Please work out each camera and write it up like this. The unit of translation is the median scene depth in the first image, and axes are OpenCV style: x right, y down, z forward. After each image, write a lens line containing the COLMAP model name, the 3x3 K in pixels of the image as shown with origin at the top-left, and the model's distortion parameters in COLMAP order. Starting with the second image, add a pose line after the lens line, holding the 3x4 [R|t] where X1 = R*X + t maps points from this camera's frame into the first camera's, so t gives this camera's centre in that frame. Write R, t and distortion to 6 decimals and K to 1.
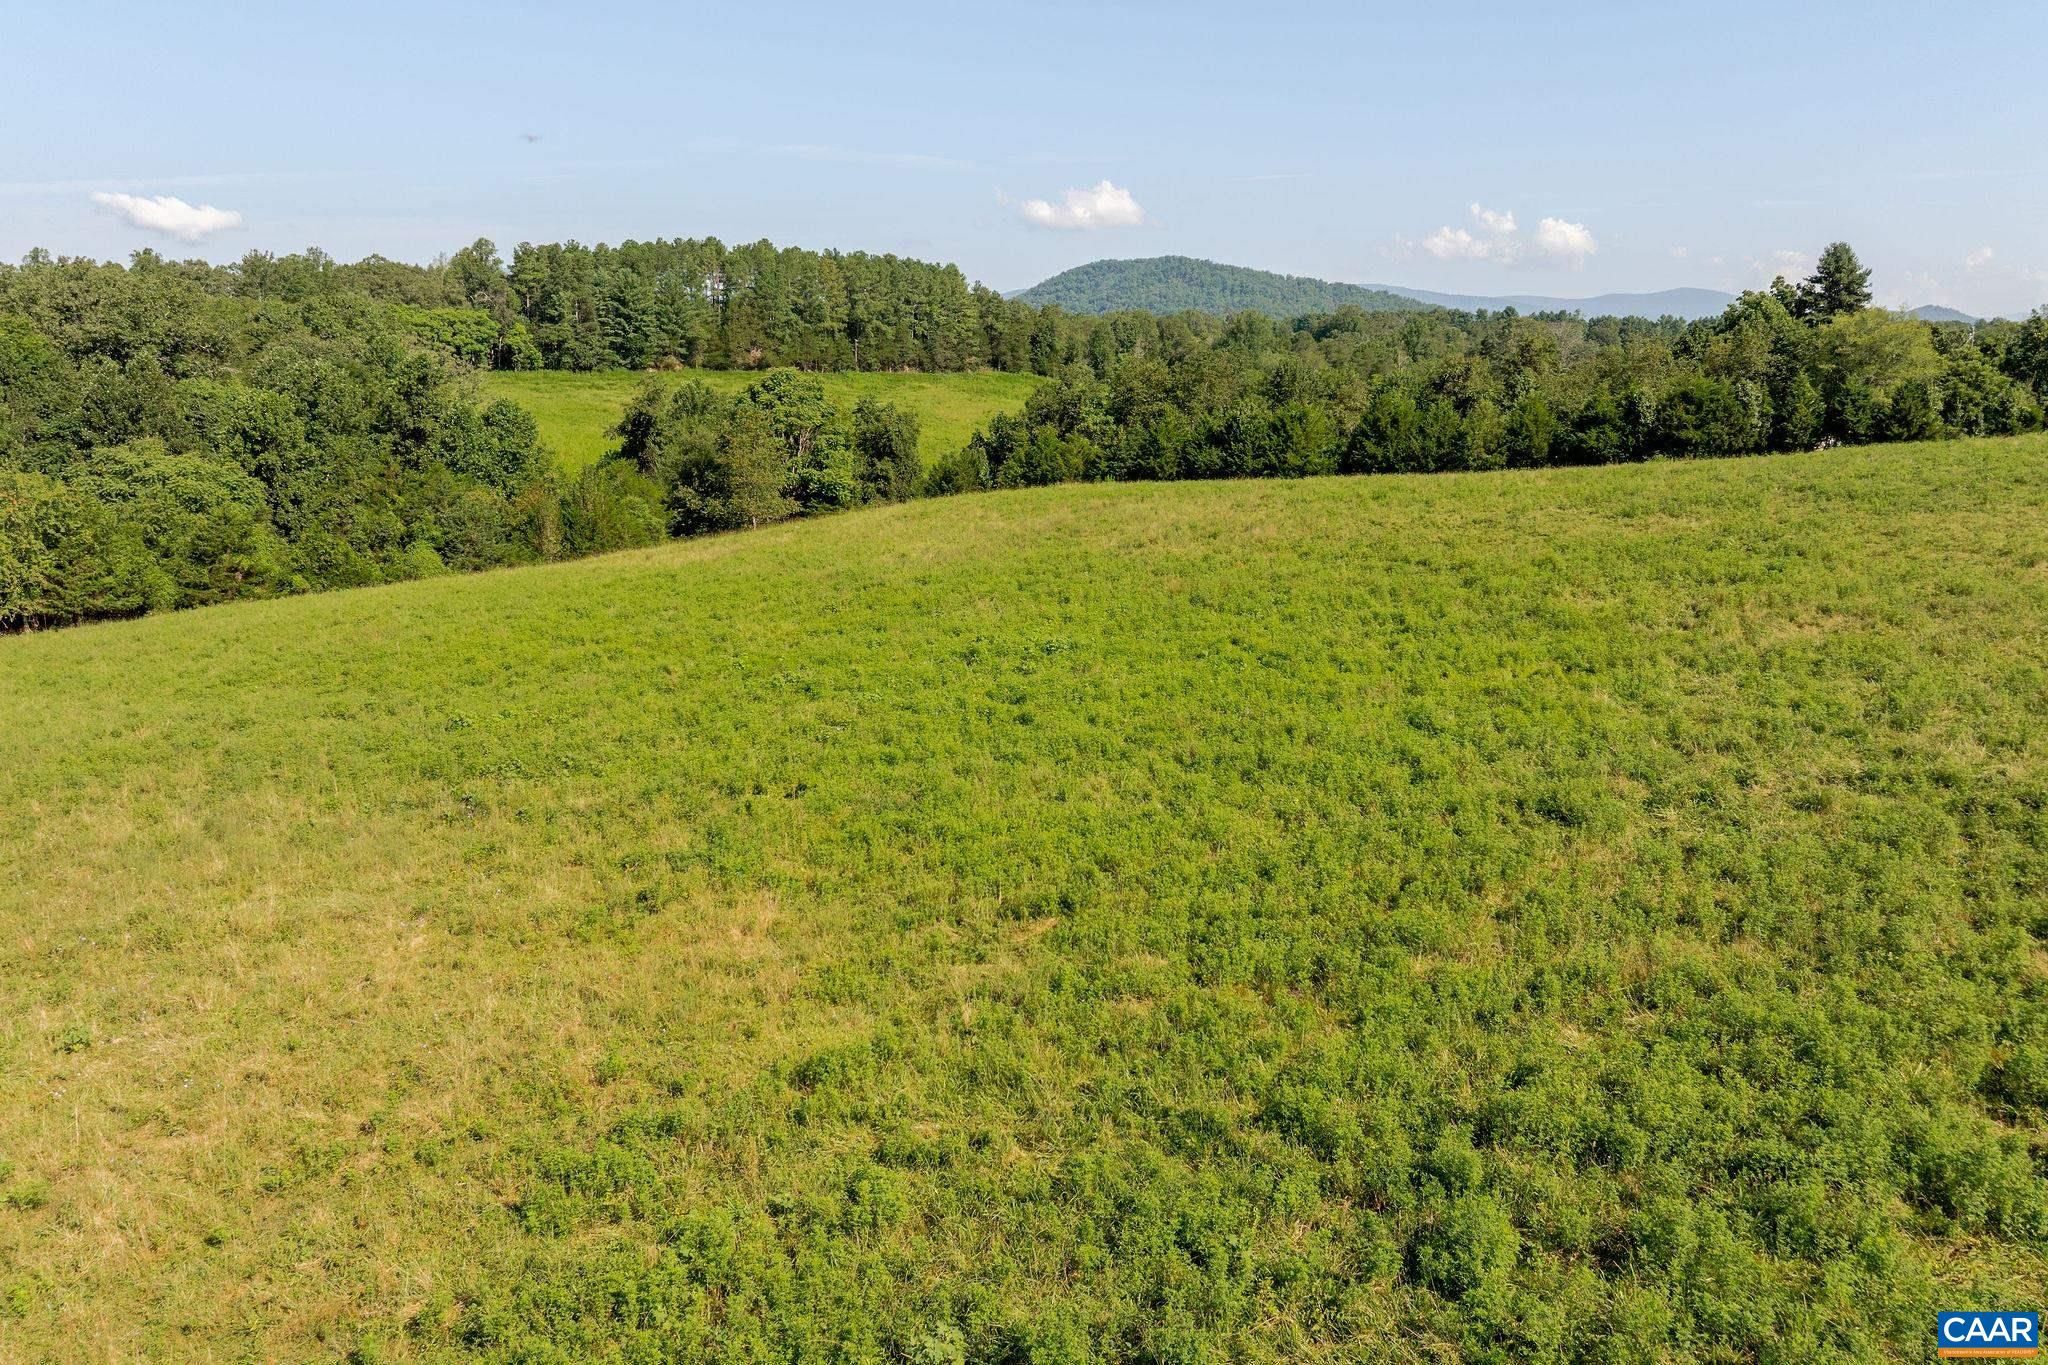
lens RADIAL K [[1436.8, 0, 1046.4], [0, 1436.8, 585.8], [0, 0, 1]] dist [-0.036267, -0.000167]
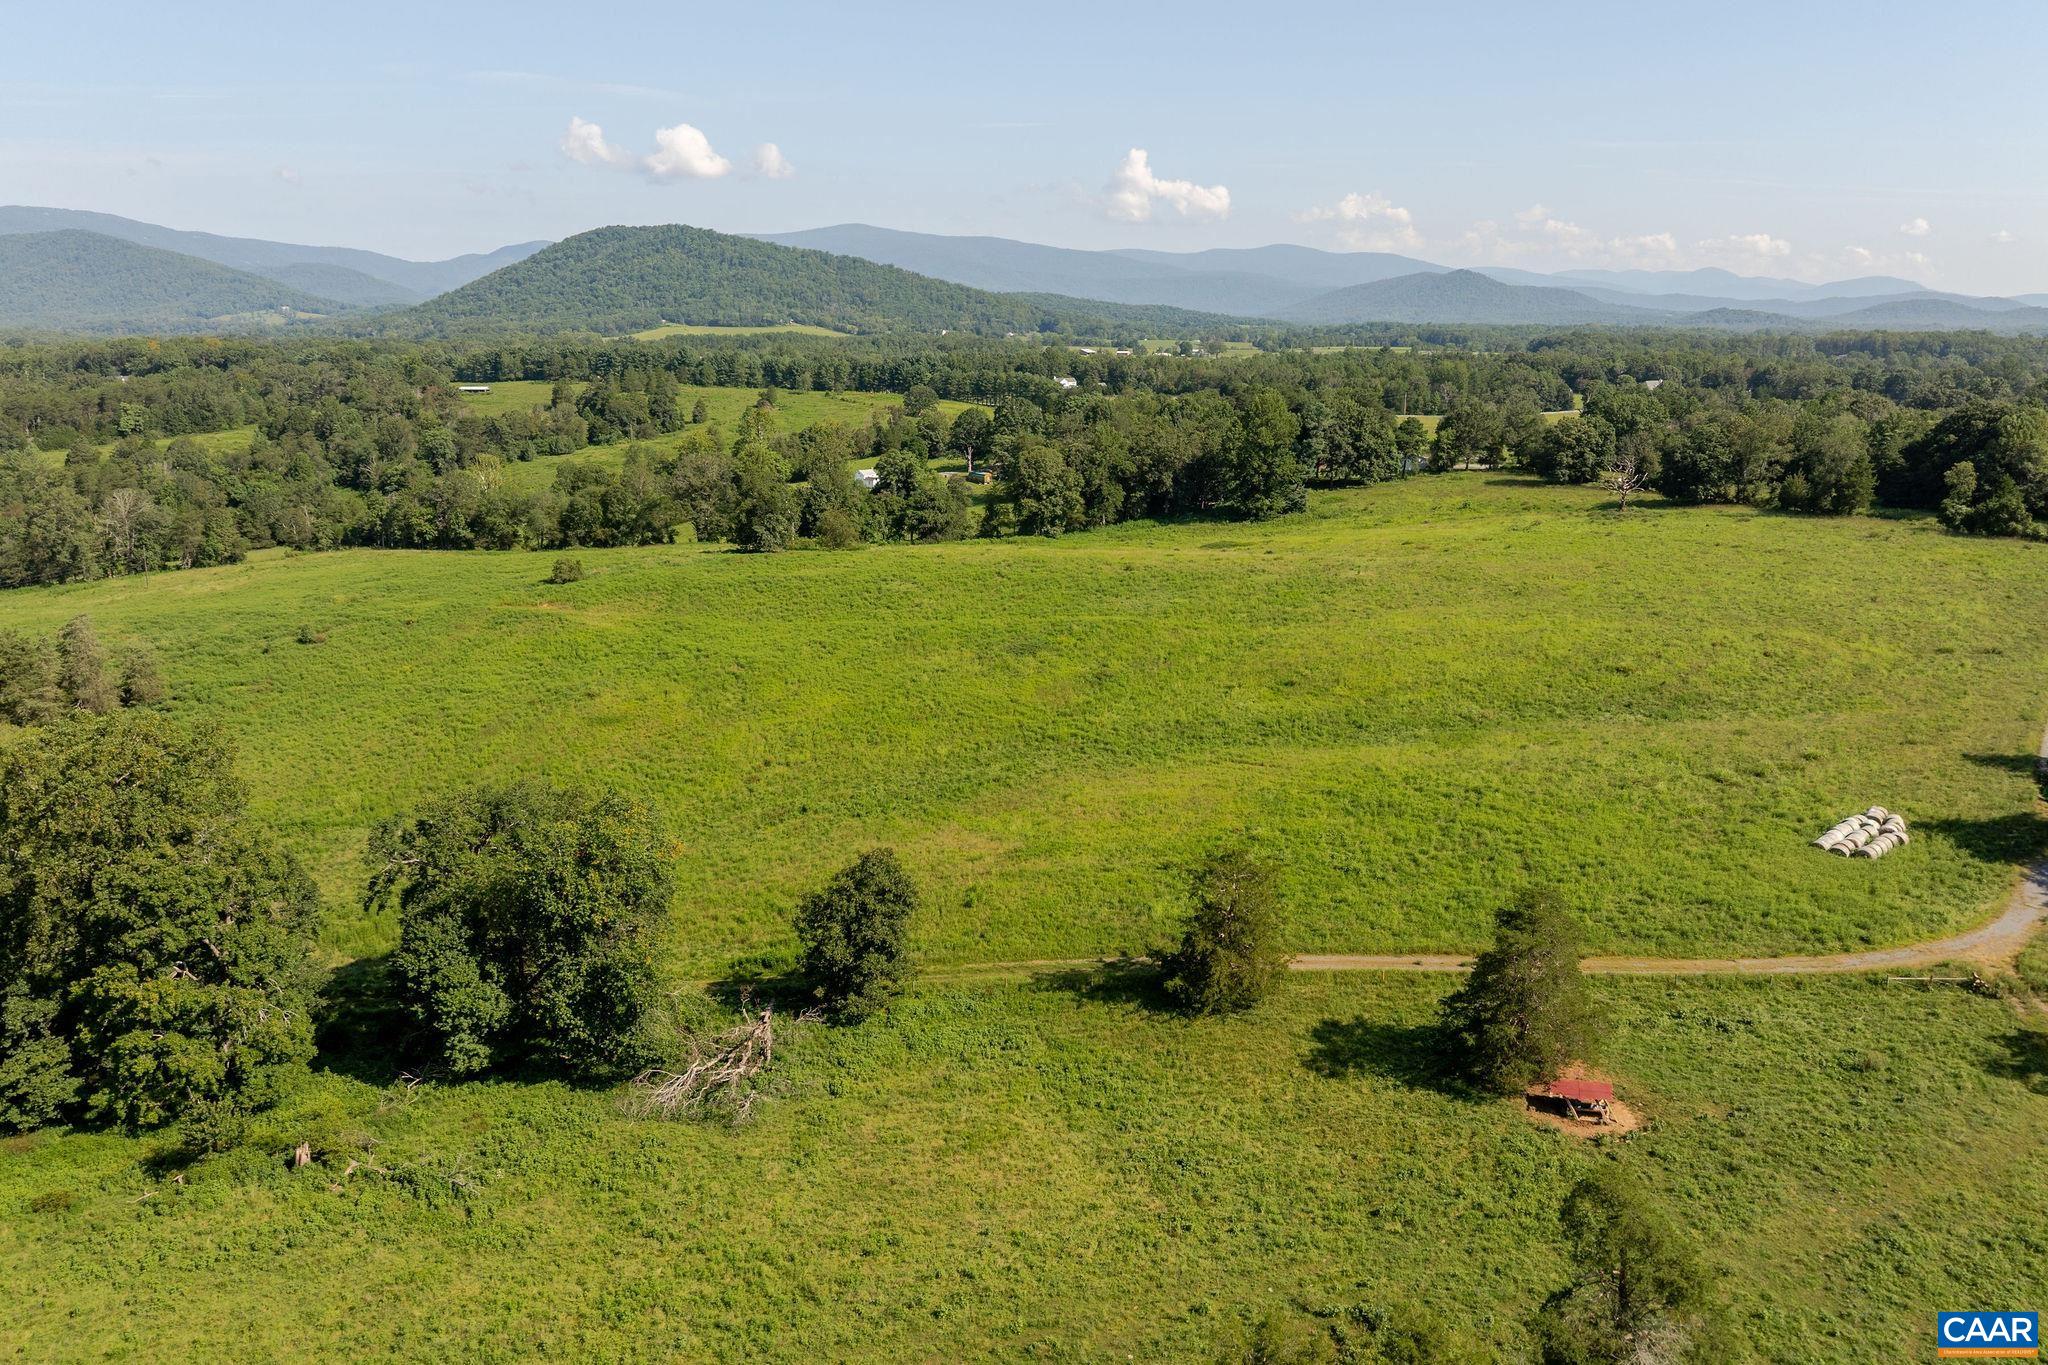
lens RADIAL K [[1436.8, 0, 1037.1], [0, 1436.8, 604.9], [0, 0, 1]] dist [-0.036267, -0.000167]
pose [[0.972754, -0.038287, 0.228655, 0.924596], [0.026852, 0.998238, 0.052911, -0.184854], [-0.230278, -0.045330, 0.972068, -0.022878]]
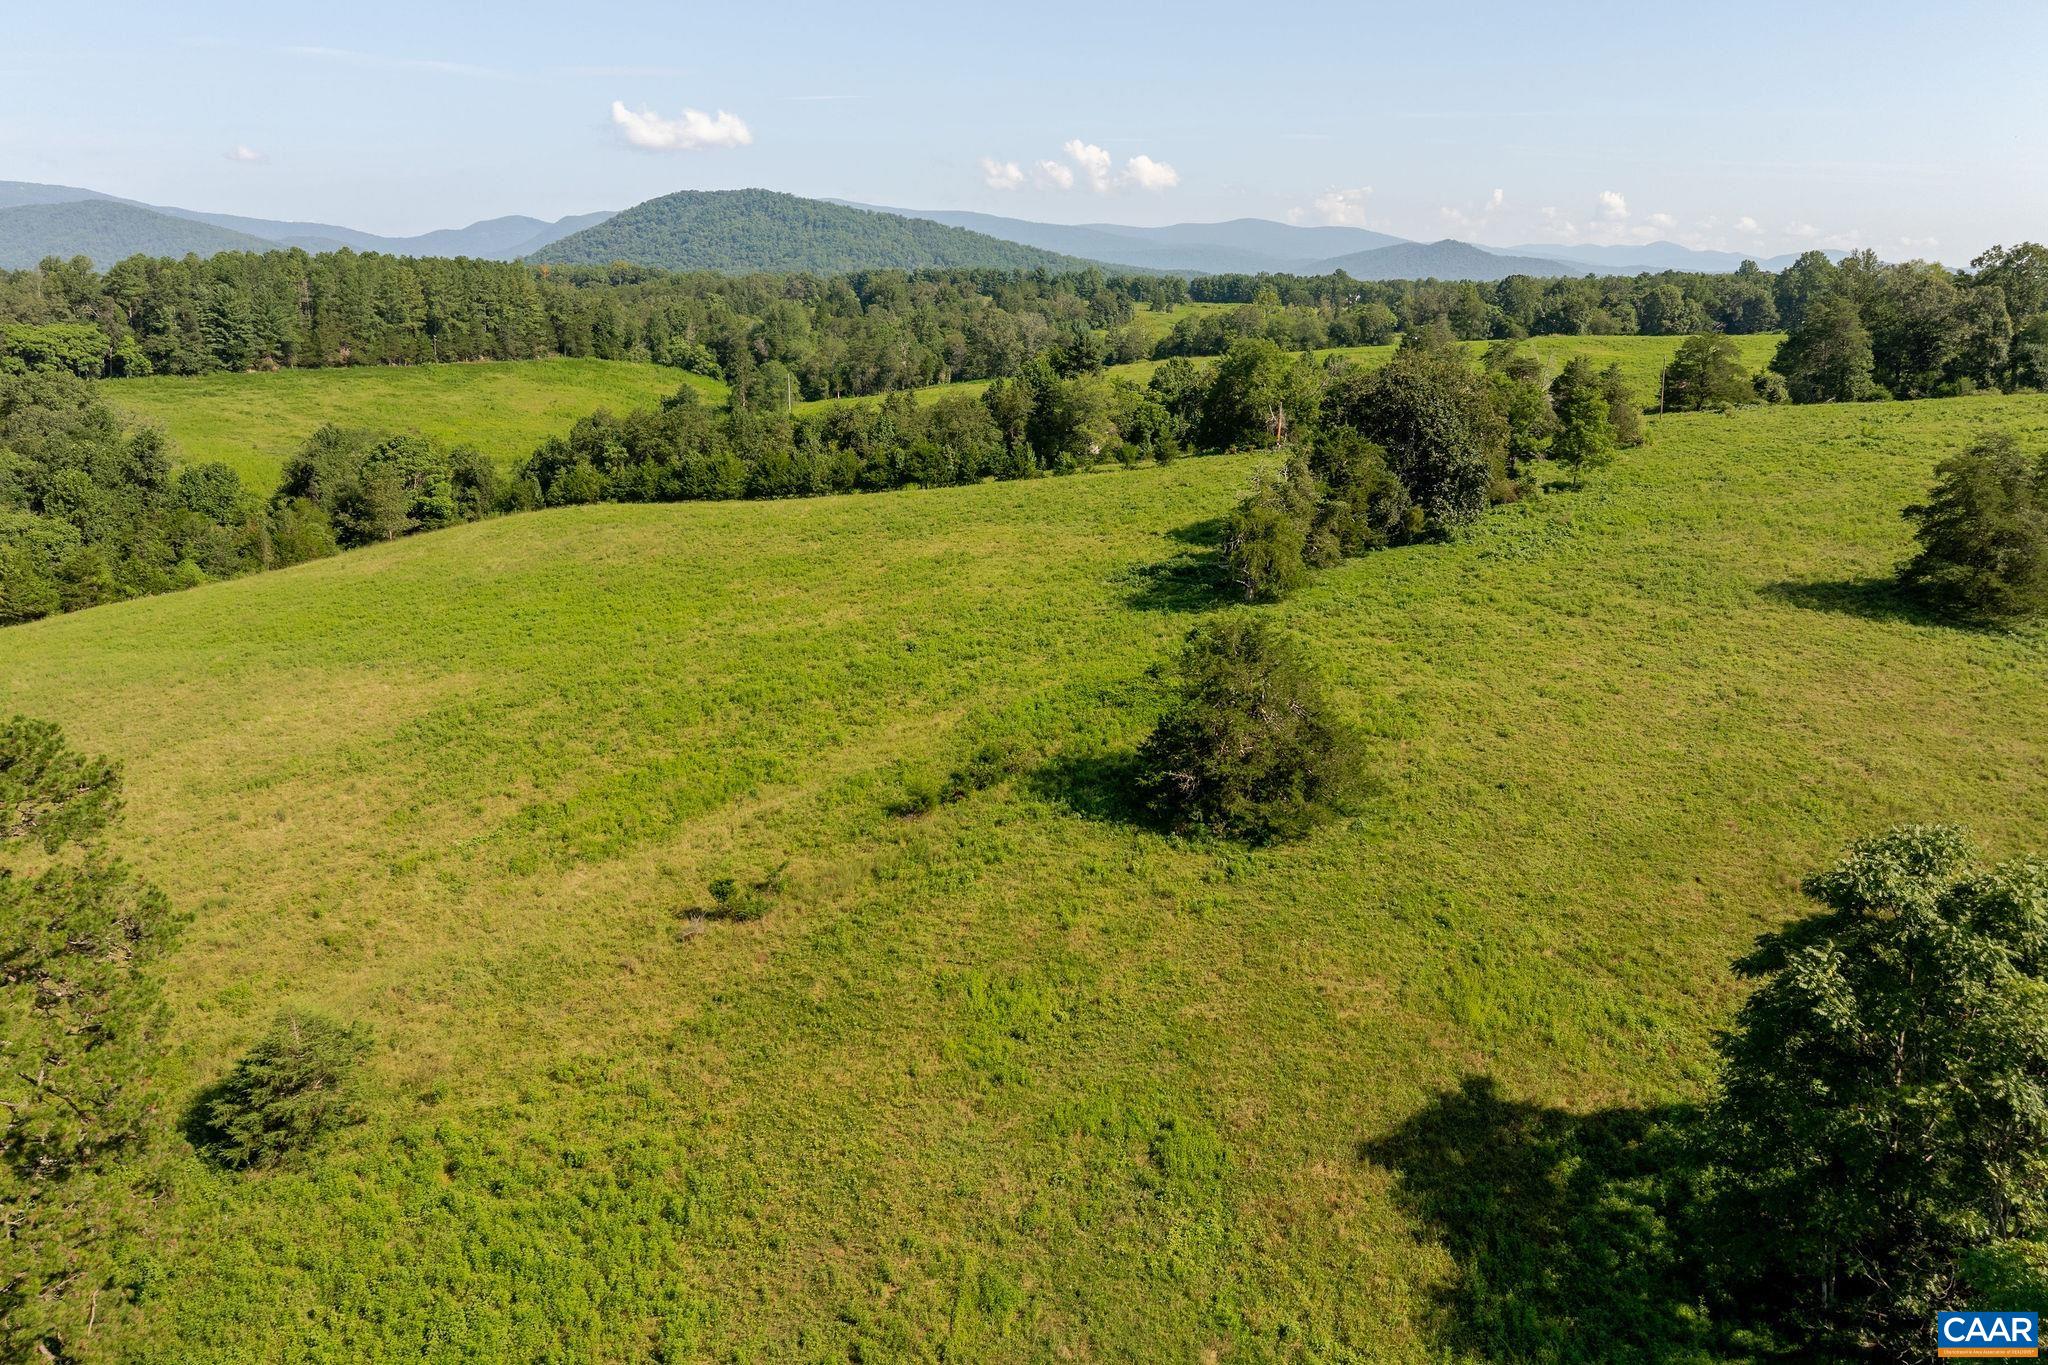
lens RADIAL K [[1436.8, 0, 1025.4], [0, 1436.8, 600.9], [0, 0, 1]] dist [-0.036267, -0.000167]
pose [[0.966052, -0.051216, 0.253220, 0.030796], [0.035516, 0.997175, 0.066192, -0.019738], [-0.255894, -0.054951, 0.965142, -0.295563]]
